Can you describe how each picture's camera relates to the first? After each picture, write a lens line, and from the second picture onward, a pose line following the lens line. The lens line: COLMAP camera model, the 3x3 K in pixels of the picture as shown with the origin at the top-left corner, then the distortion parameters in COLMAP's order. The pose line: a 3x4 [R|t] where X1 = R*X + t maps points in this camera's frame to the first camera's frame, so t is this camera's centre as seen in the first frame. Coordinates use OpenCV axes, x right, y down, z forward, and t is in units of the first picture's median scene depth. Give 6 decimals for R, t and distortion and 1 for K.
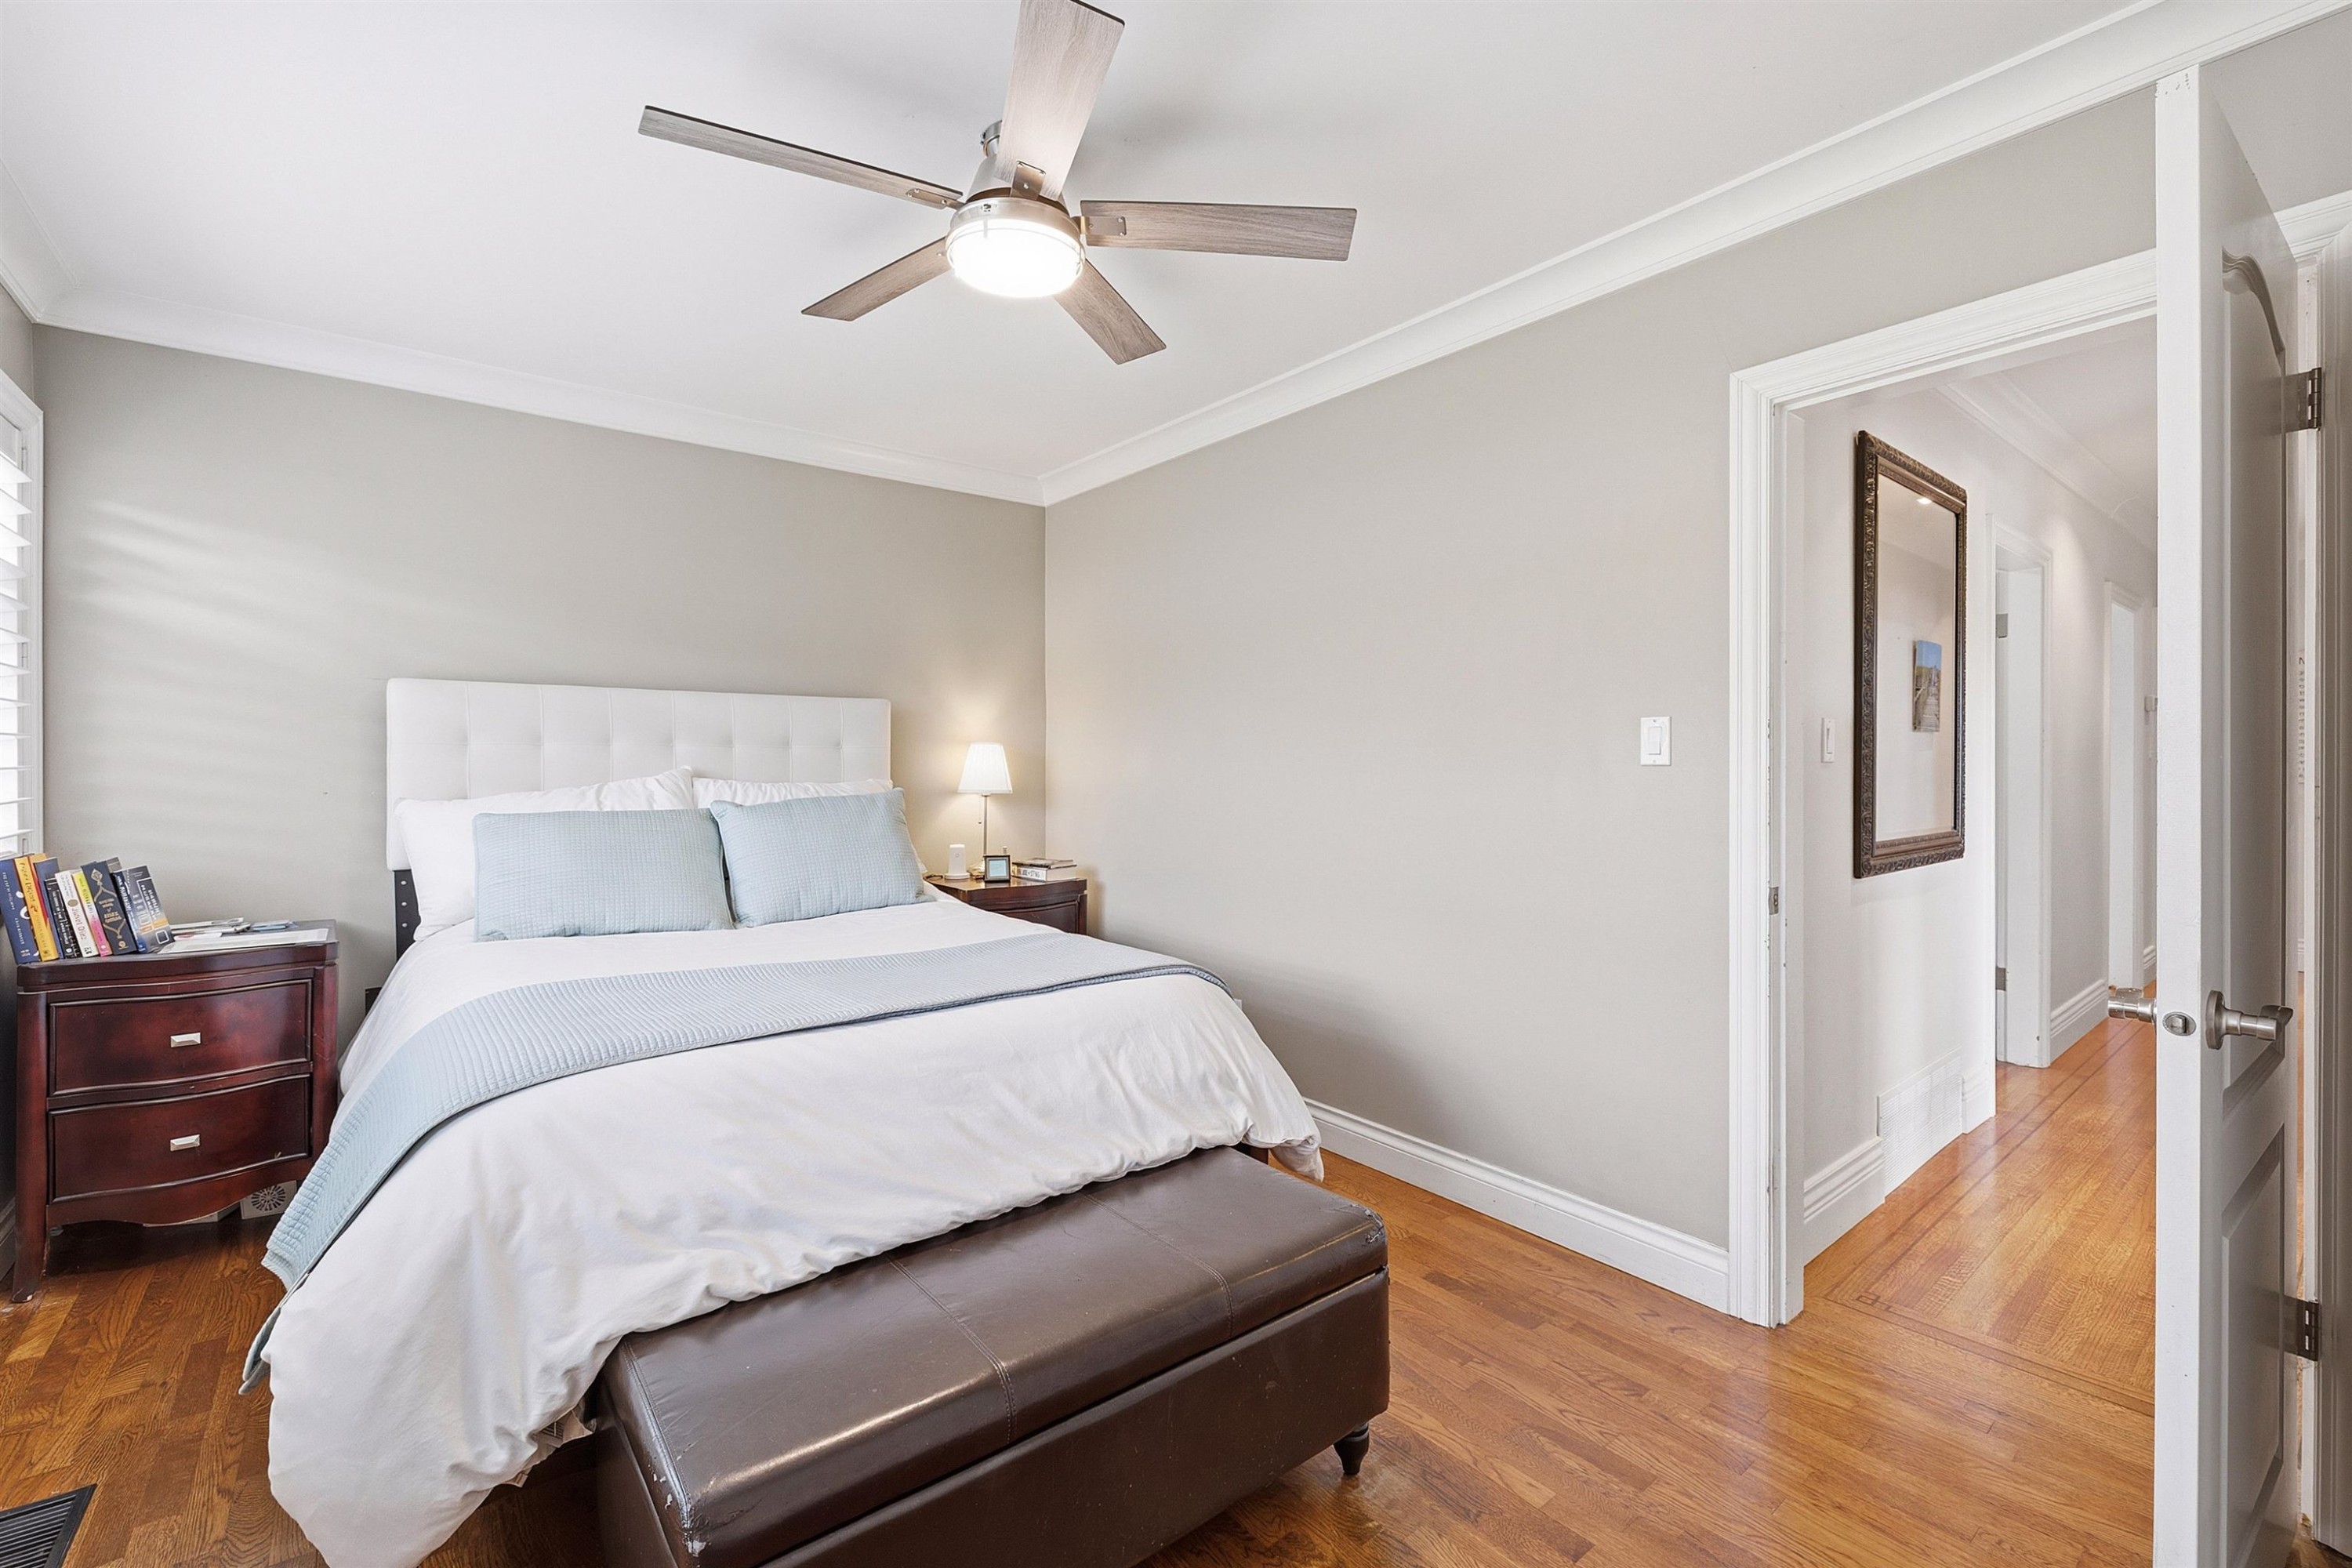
lens RADIAL K [[988.1, 0, 1163.5], [0, 988.1, 769.8], [0, 0, 1]] dist [-0.002324, -0.000166]
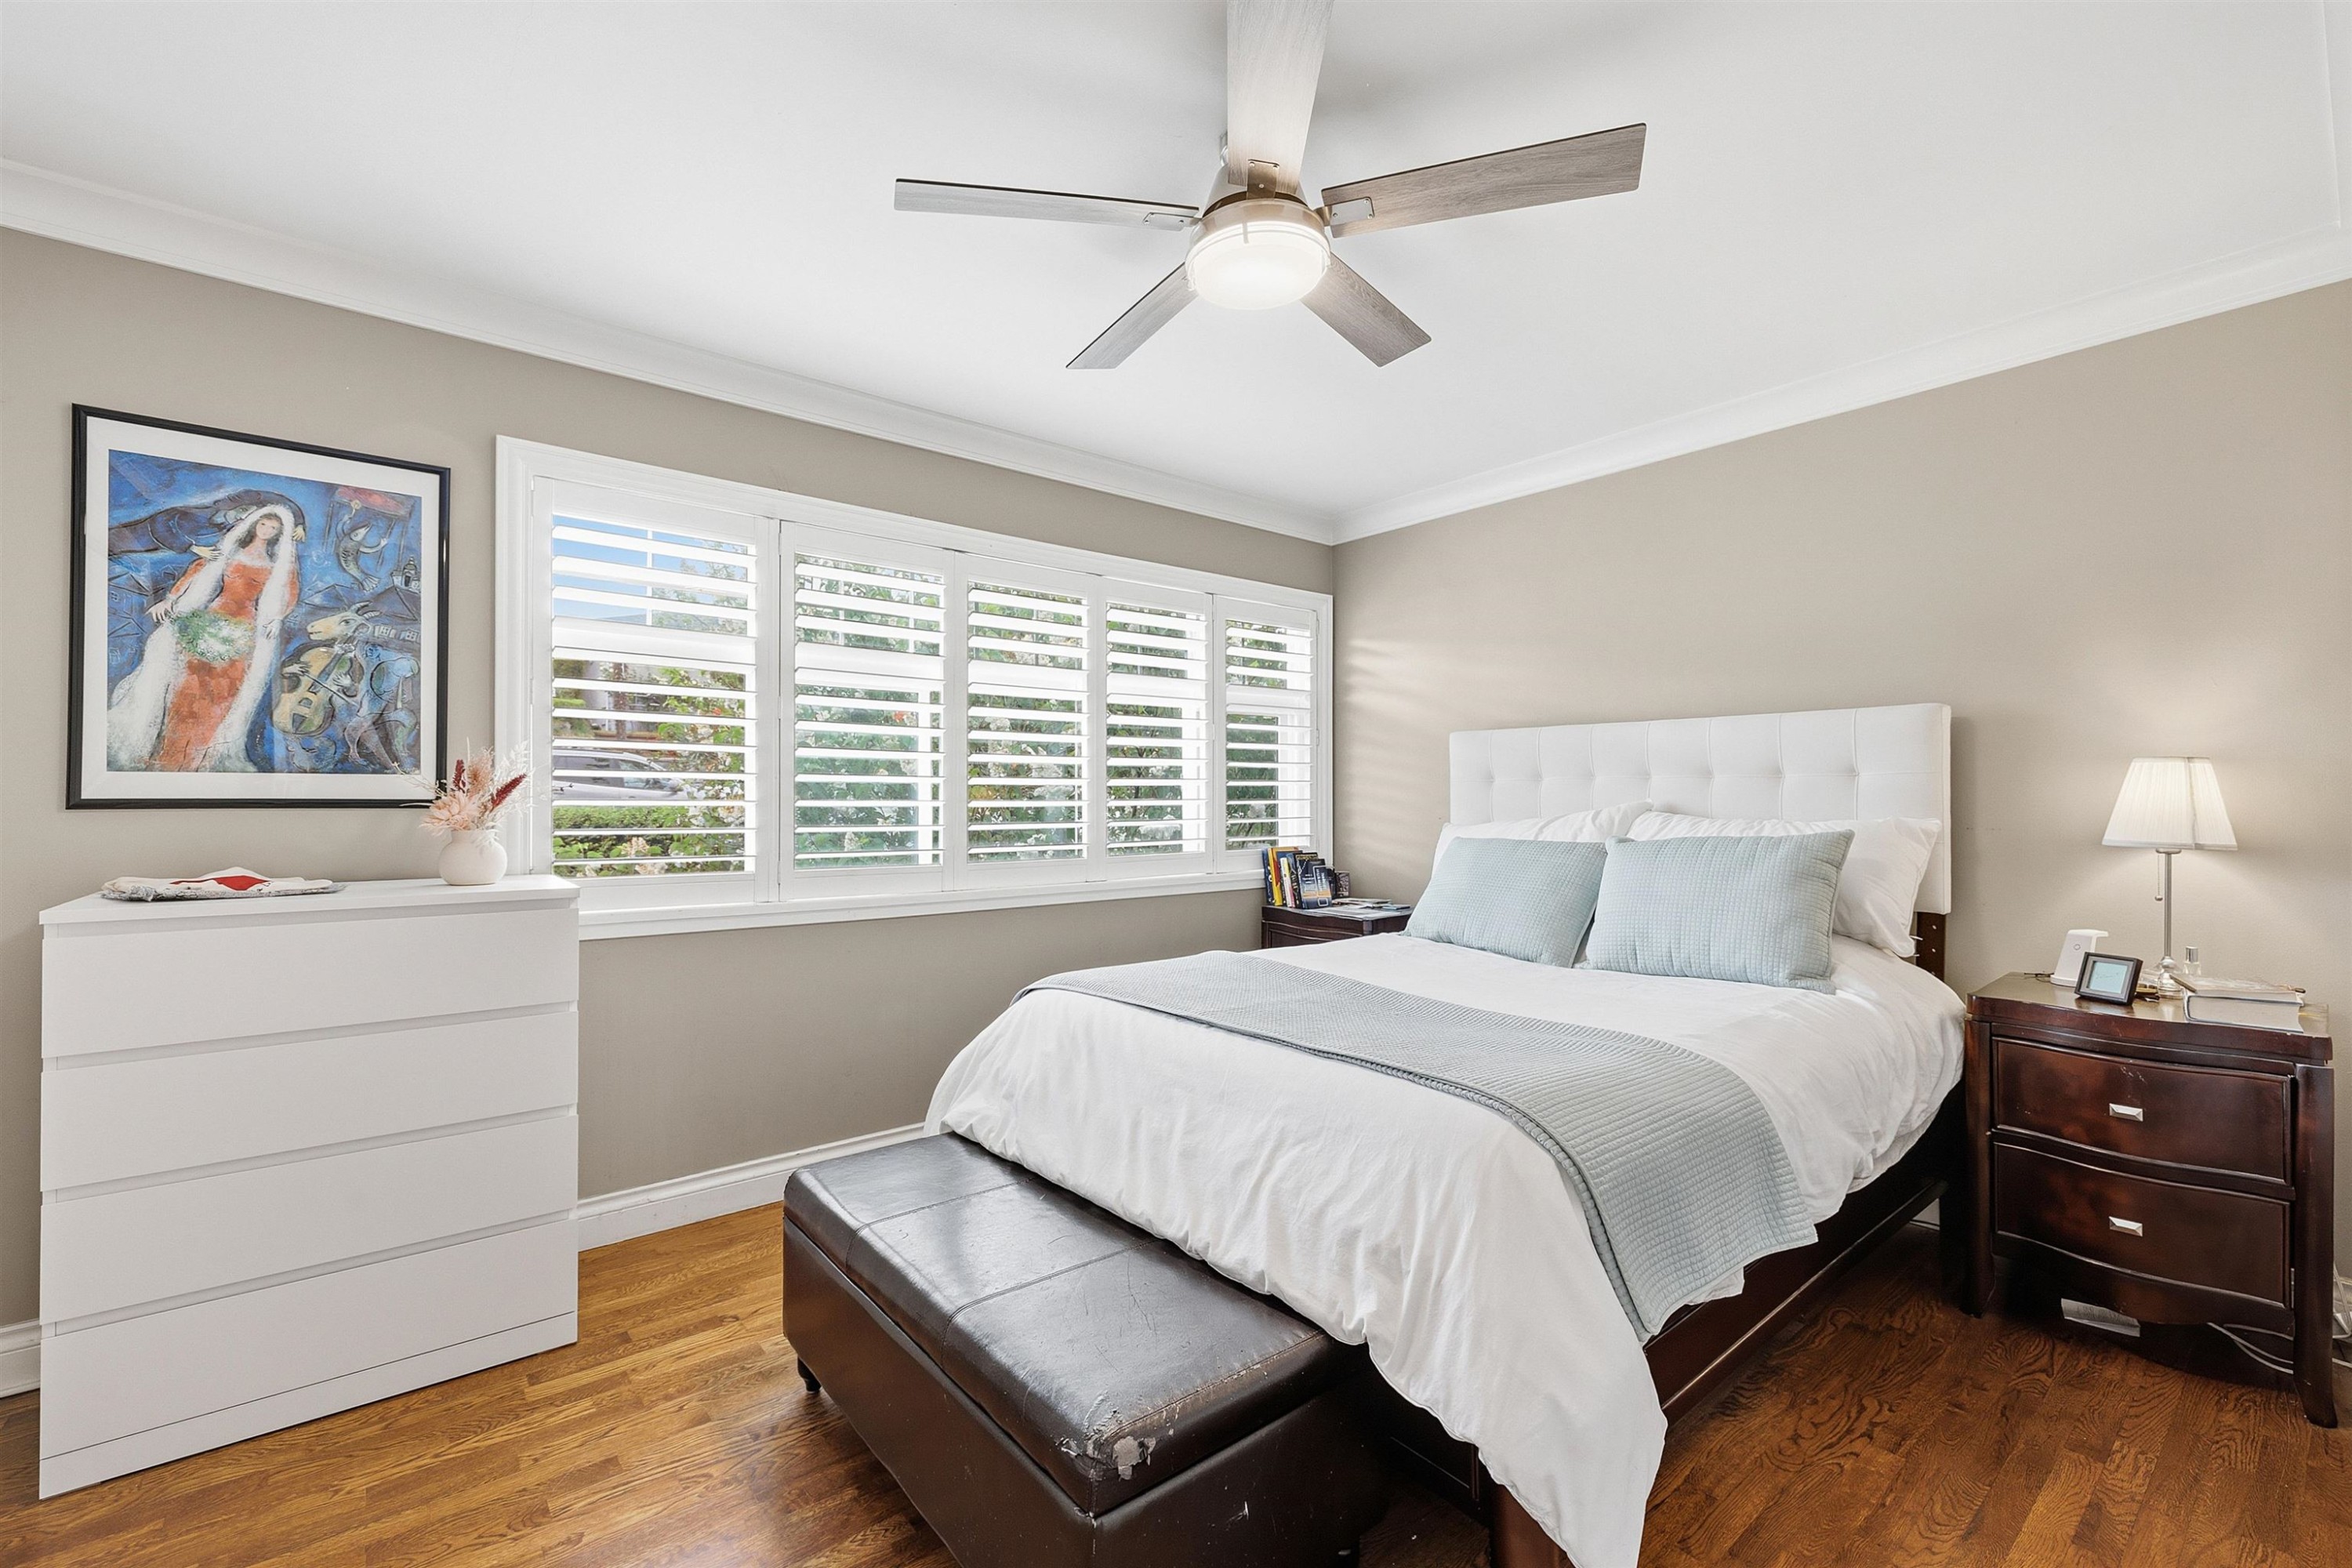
lens RADIAL K [[988.1, 0, 1163.5], [0, 988.1, 769.8], [0, 0, 1]] dist [-0.002324, -0.000166]
pose [[0.018184, -0.028406, -0.999431, 0.673307], [-0.004136, 0.999586, -0.028486, -0.004054], [0.999826, 0.004652, 0.018059, 0.742244]]
